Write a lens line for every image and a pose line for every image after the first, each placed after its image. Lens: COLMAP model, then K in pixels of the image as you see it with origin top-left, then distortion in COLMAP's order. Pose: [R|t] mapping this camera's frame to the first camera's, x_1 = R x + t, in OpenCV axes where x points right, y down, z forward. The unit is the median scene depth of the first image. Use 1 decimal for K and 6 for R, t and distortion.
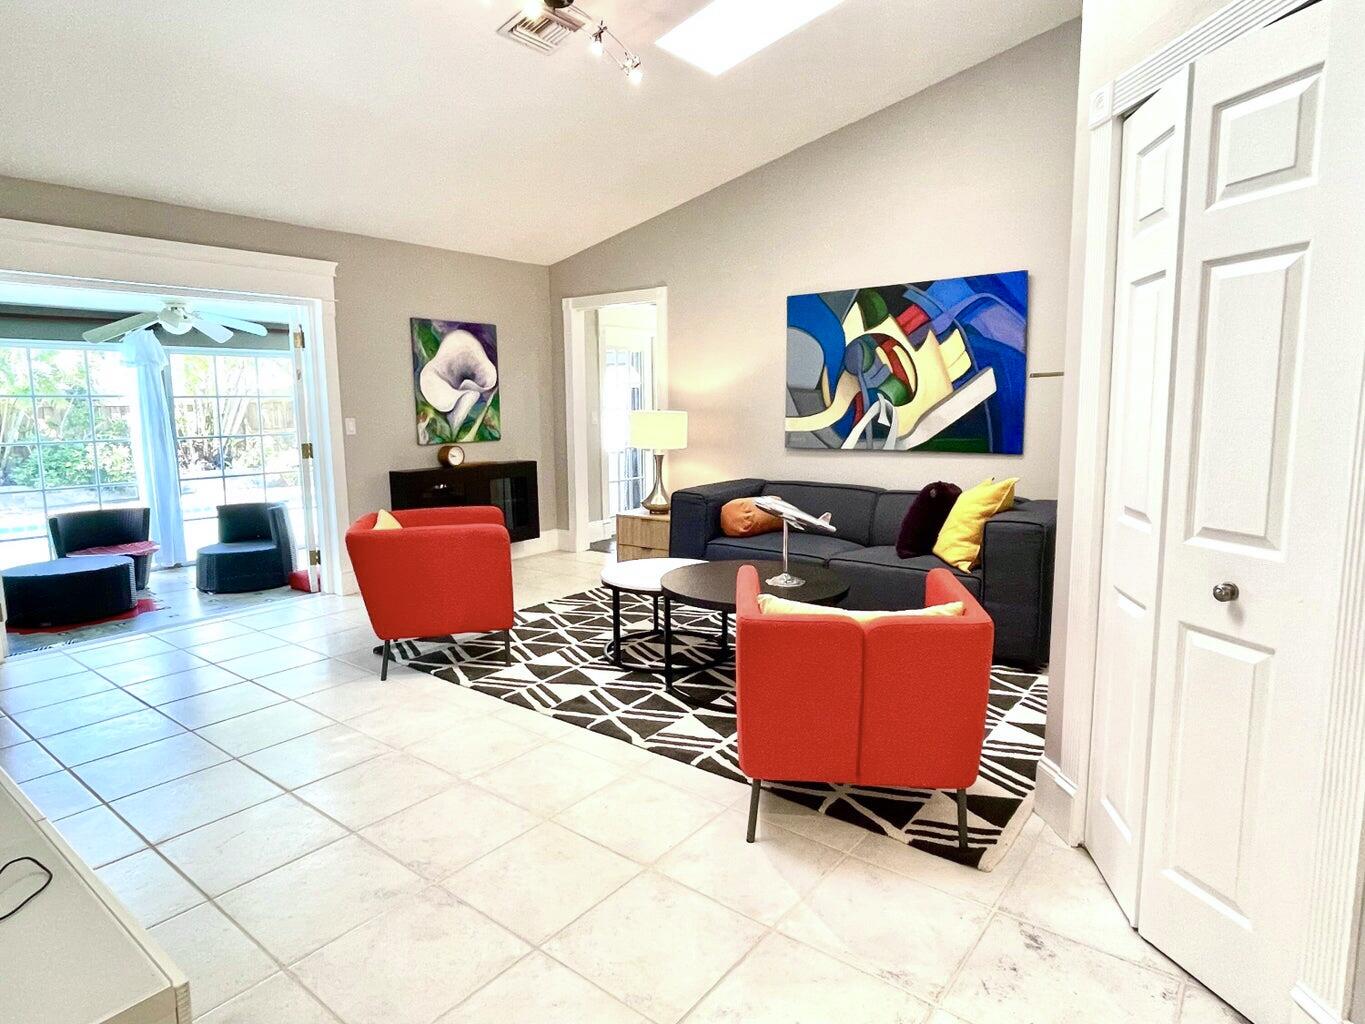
lens RADIAL K [[779.7, 0, 681.1], [0, 779.7, 497.8], [0, 0, 1]] dist [-0.002429, -0.002440]
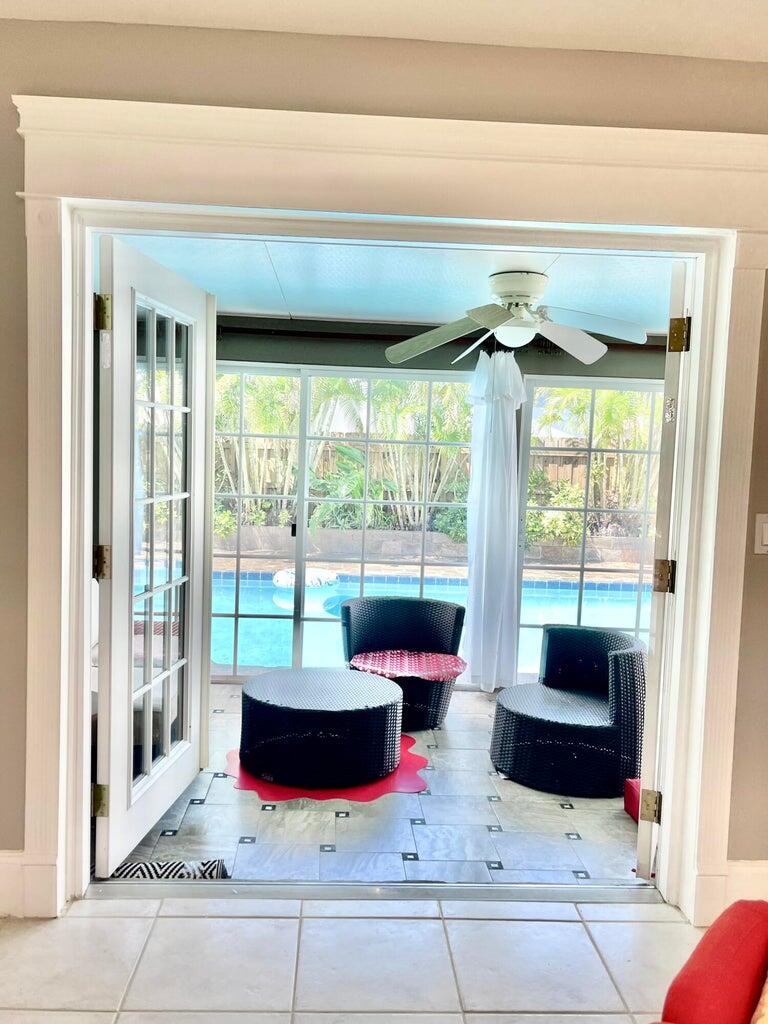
lens RADIAL K [[856.5, 0, 384.0], [0, 856.5, 512.0], [0, 0, 1]] dist [0.055474, -0.009946]
pose [[0.655676, 0.088733, -0.749810, -0.197157], [-0.136194, 0.990680, -0.001858, -0.067361], [0.742658, 0.103338, 0.661650, 0.500321]]
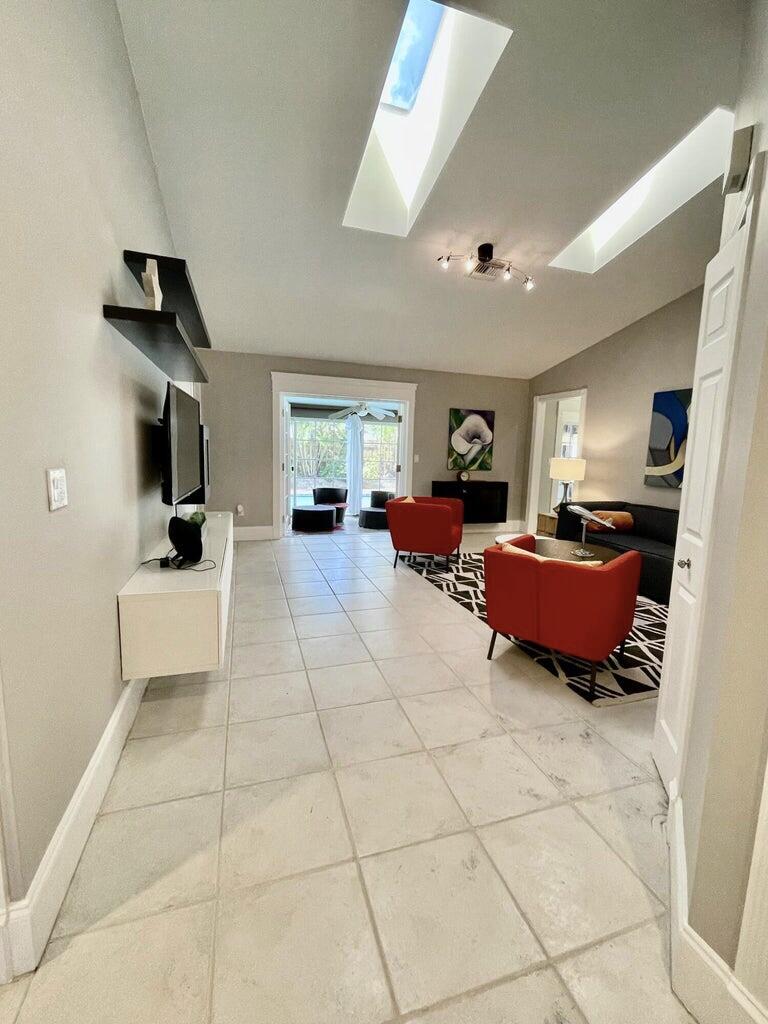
lens RADIAL K [[439.4, 0, 392.5], [0, 439.4, 504.5], [0, 0, 1]] dist [-0.001797, -0.000291]
pose [[0.833652, 0.106725, -0.541881, 0.184647], [-0.110183, 0.993567, 0.026175, 0.010661], [0.541188, 0.037885, 0.840048, -0.057704]]
